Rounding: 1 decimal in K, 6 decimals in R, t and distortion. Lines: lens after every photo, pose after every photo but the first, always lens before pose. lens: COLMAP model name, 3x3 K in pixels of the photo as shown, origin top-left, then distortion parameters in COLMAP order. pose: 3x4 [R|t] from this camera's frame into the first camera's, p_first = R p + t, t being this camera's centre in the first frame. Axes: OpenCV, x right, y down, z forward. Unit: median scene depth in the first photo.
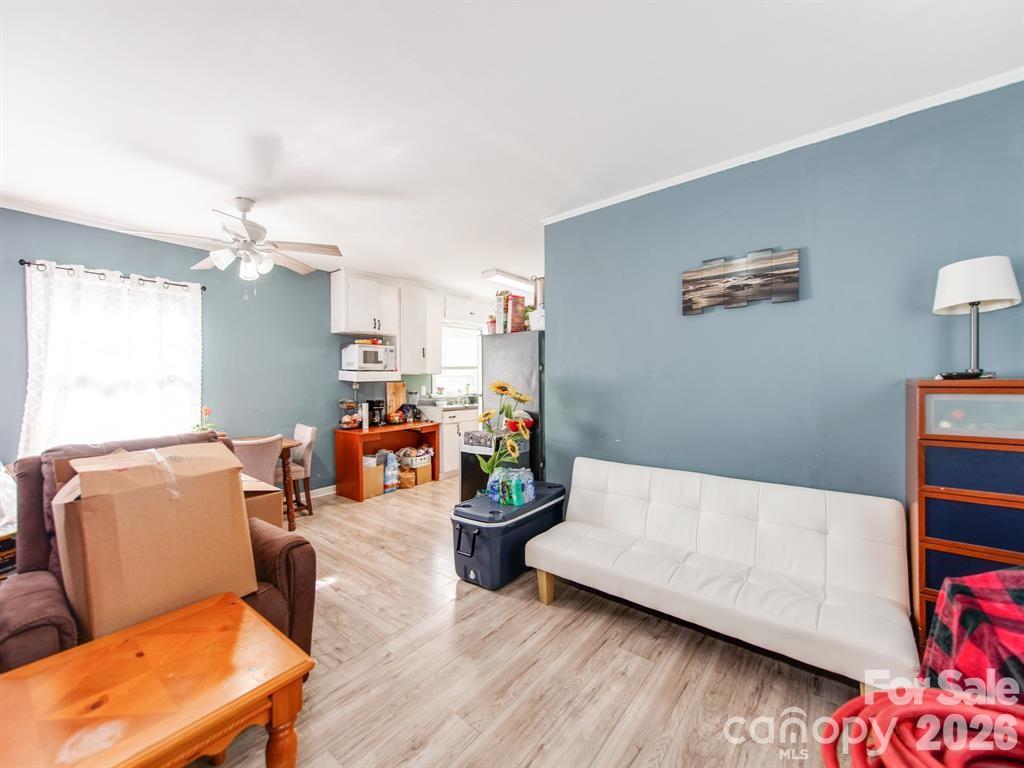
lens RADIAL K [[425.5, 0, 512.0], [0, 425.5, 384.0], [0, 0, 1]] dist [-0.000846, -0.000258]
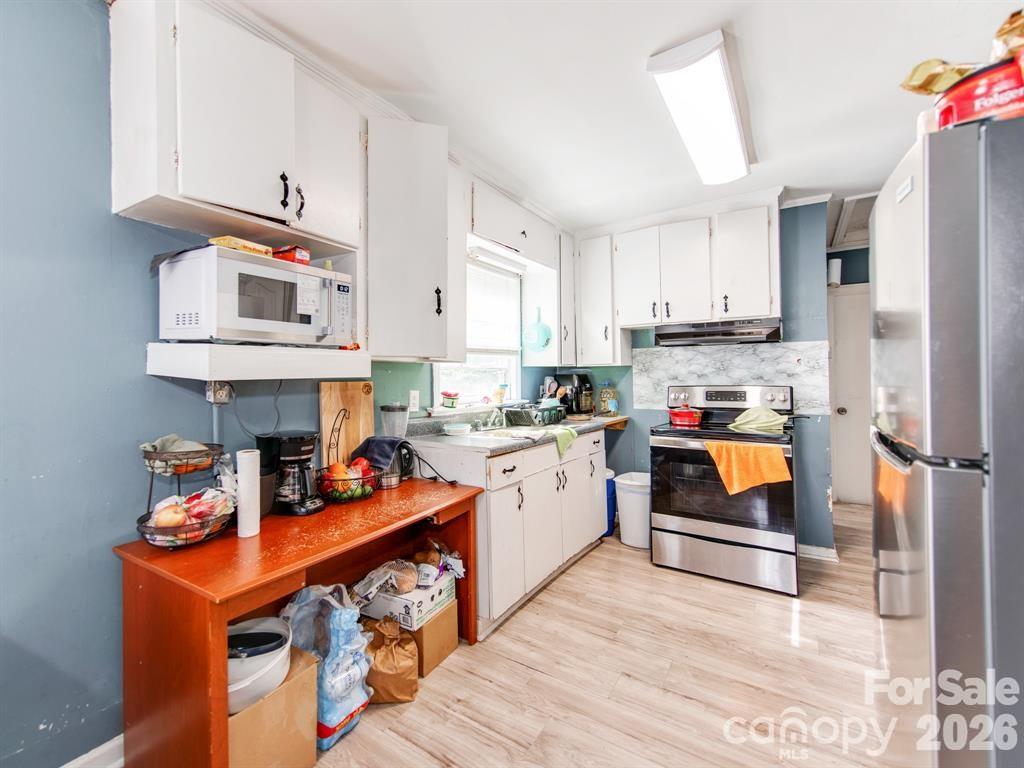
lens RADIAL K [[421.8, 0, 566.4], [0, 421.8, 378.5], [0, 0, 1]] dist [0.000659, 0.000027]
pose [[0.961848, -0.000511, 0.273584, -0.201437], [0.002848, 0.999963, -0.008148, -0.003717], [-0.273570, 0.008616, 0.961814, 0.625318]]
